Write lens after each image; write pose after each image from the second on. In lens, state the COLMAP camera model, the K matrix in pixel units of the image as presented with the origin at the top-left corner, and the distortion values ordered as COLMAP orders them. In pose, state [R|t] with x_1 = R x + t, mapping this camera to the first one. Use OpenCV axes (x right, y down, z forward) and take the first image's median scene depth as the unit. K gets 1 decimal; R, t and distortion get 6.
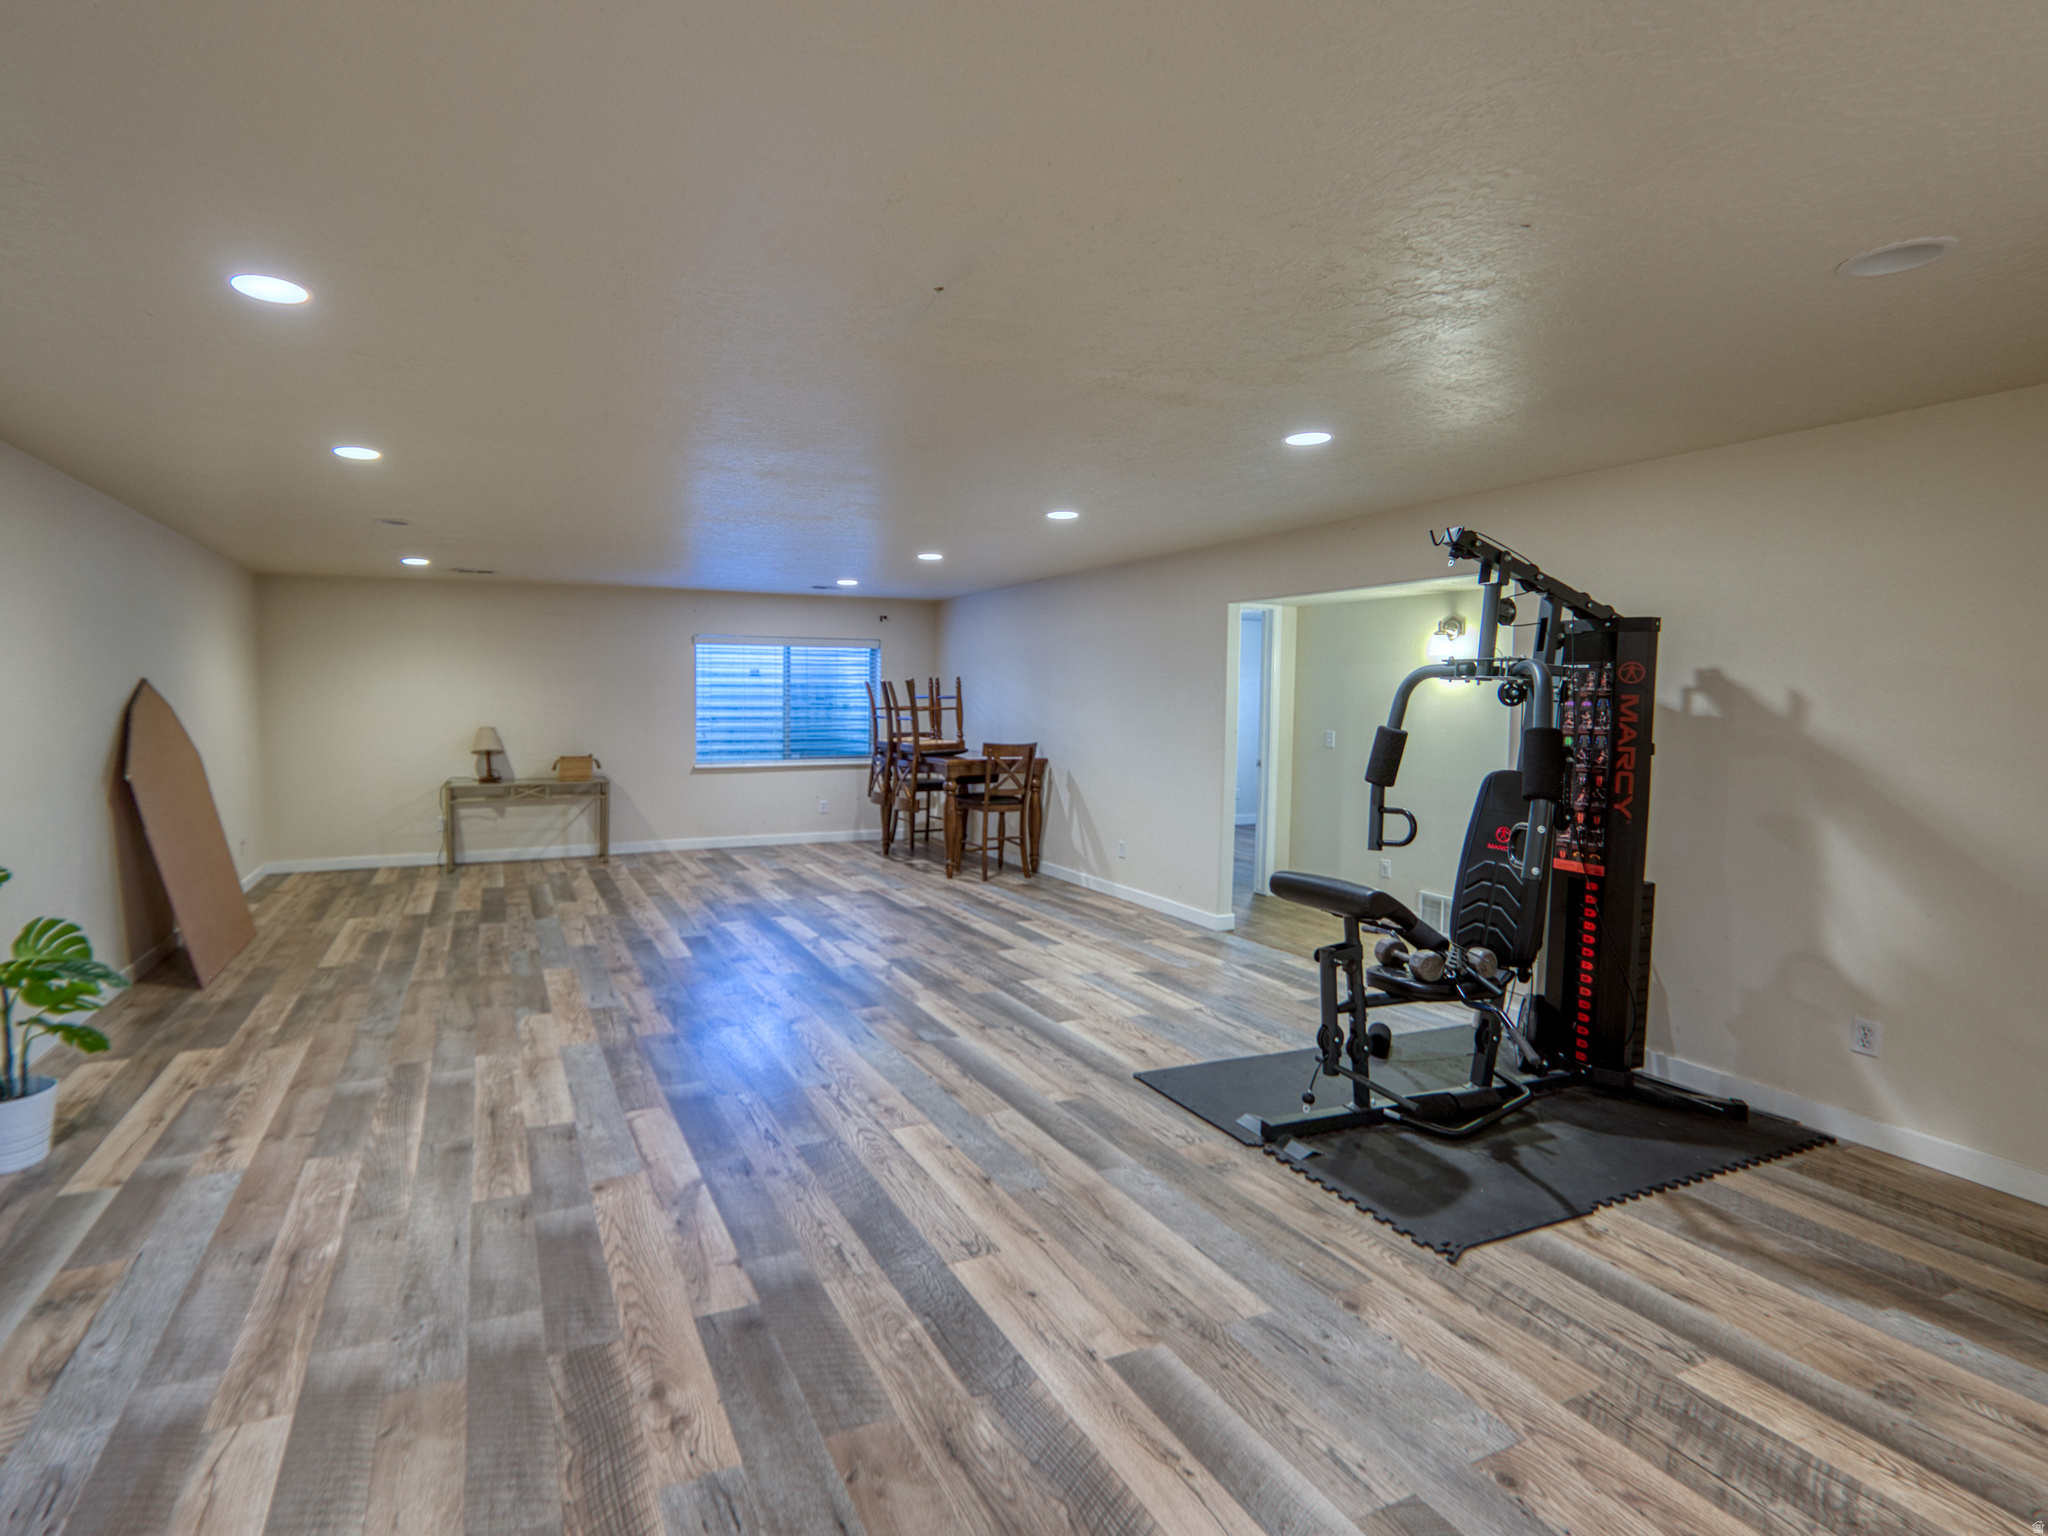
lens RADIAL K [[982.6, 0, 1023.8], [0, 982.6, 768.7], [0, 0, 1]] dist [0.003549, 0.000376]
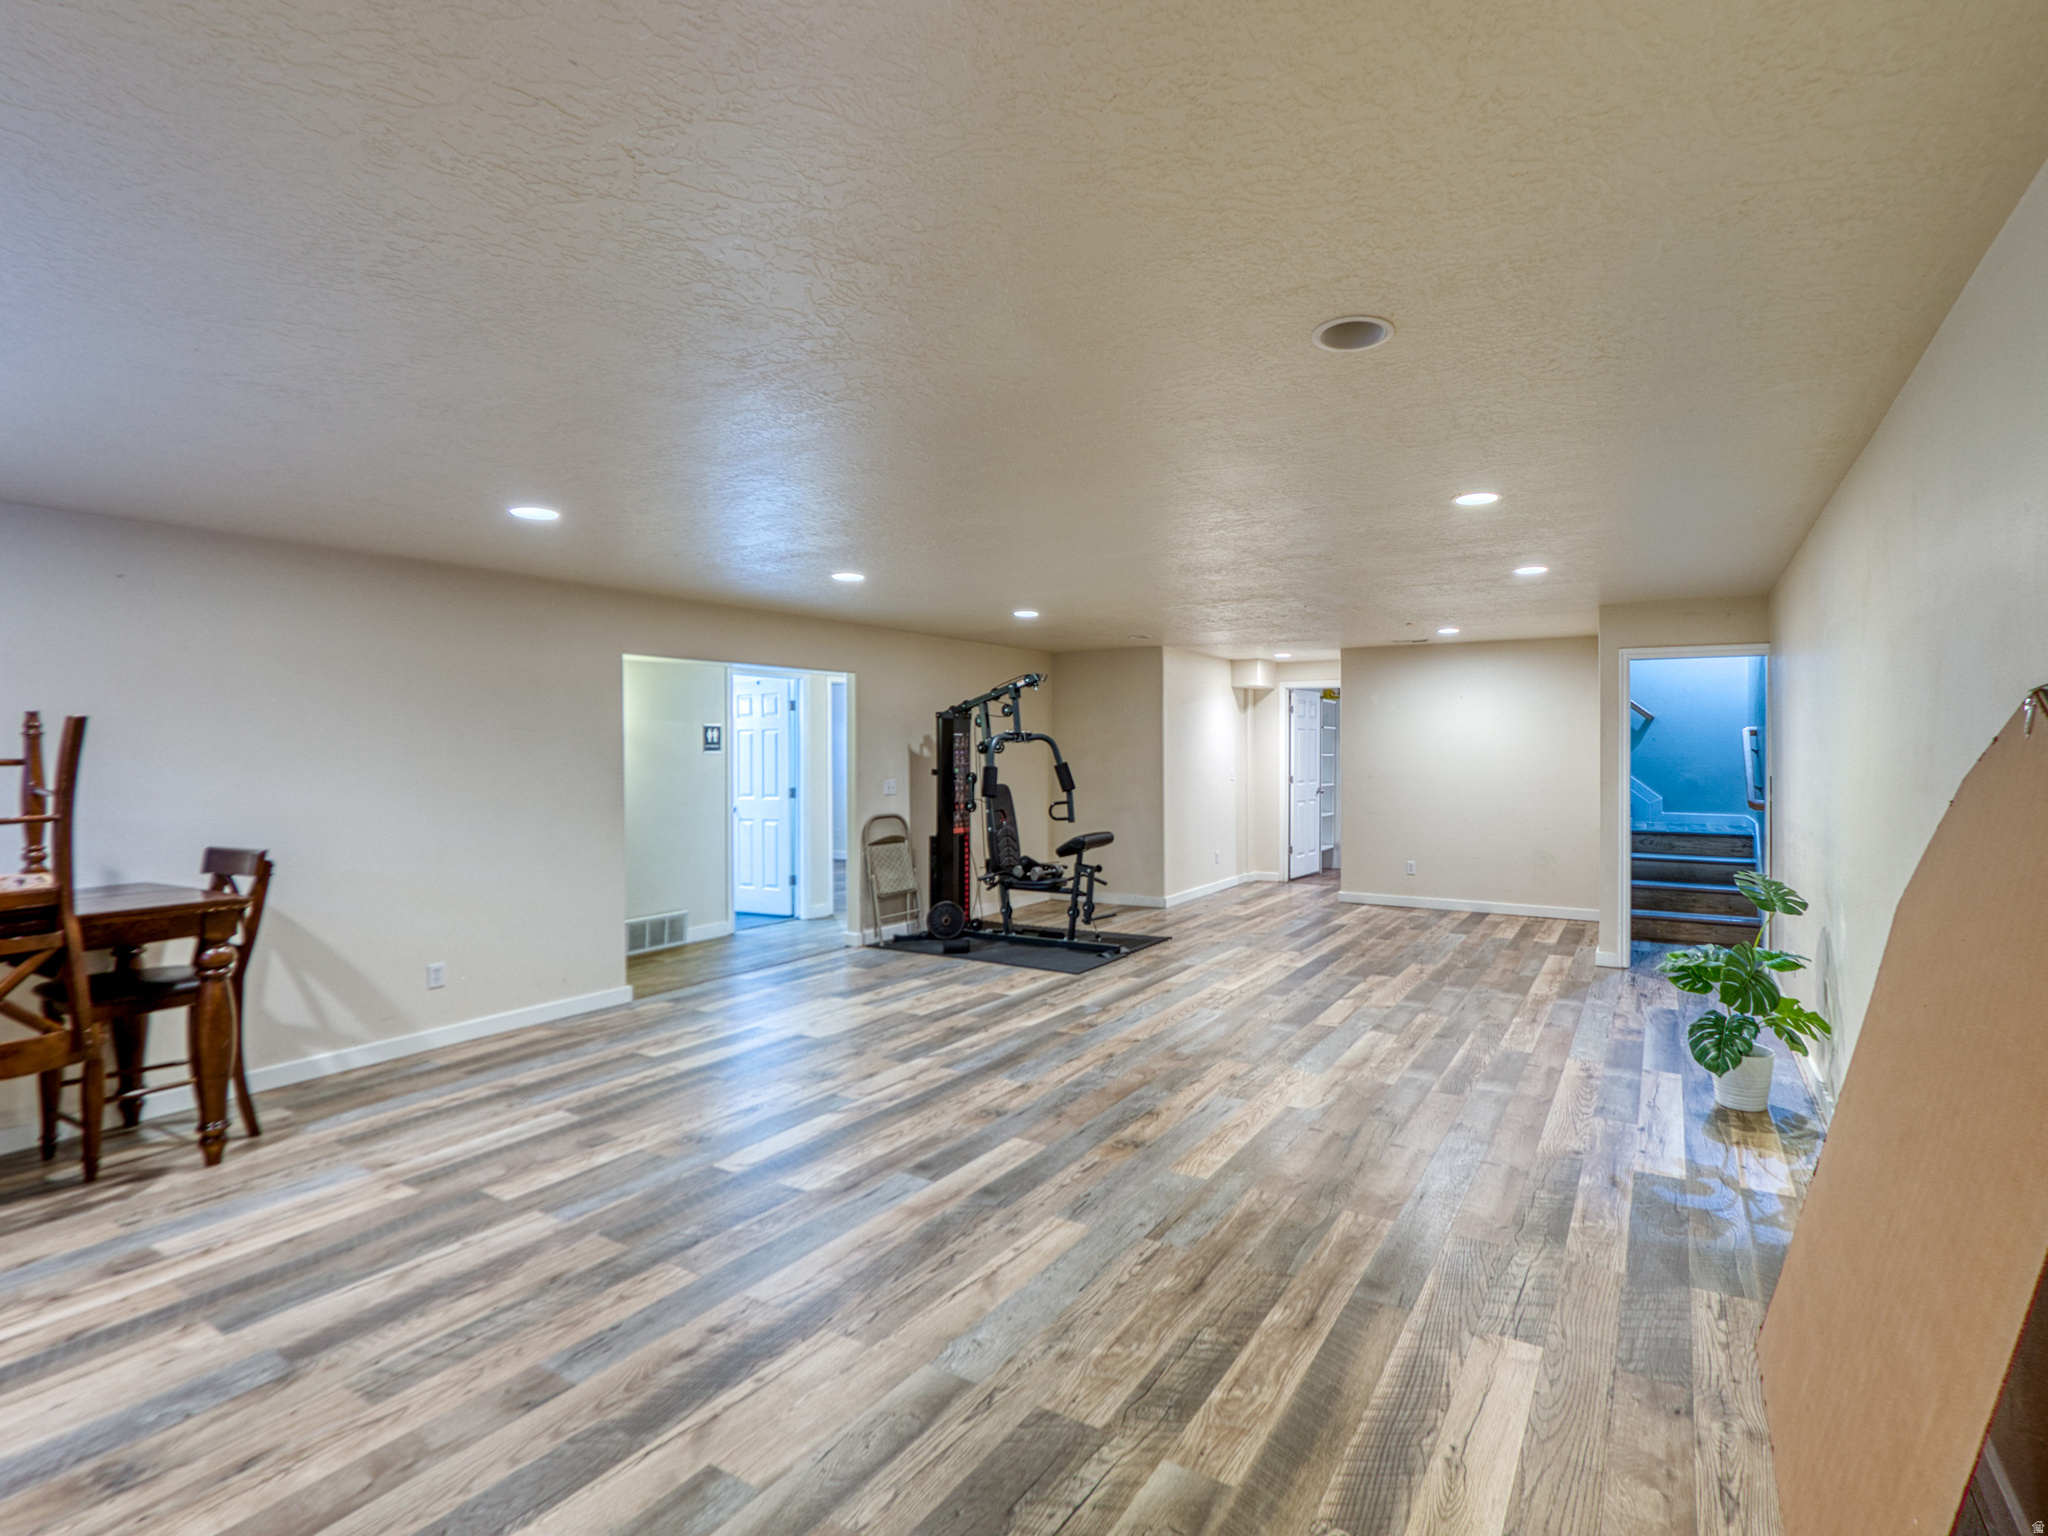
lens RADIAL K [[896.9, 0, 1027.2], [0, 896.9, 761.6], [0, 0, 1]] dist [0.013001, 0.000400]
pose [[-0.441838, -0.012977, 0.897001, -0.993721], [0.061656, 0.997092, 0.044795, -0.104085], [-0.894974, 0.075097, -0.439752, 1.391098]]
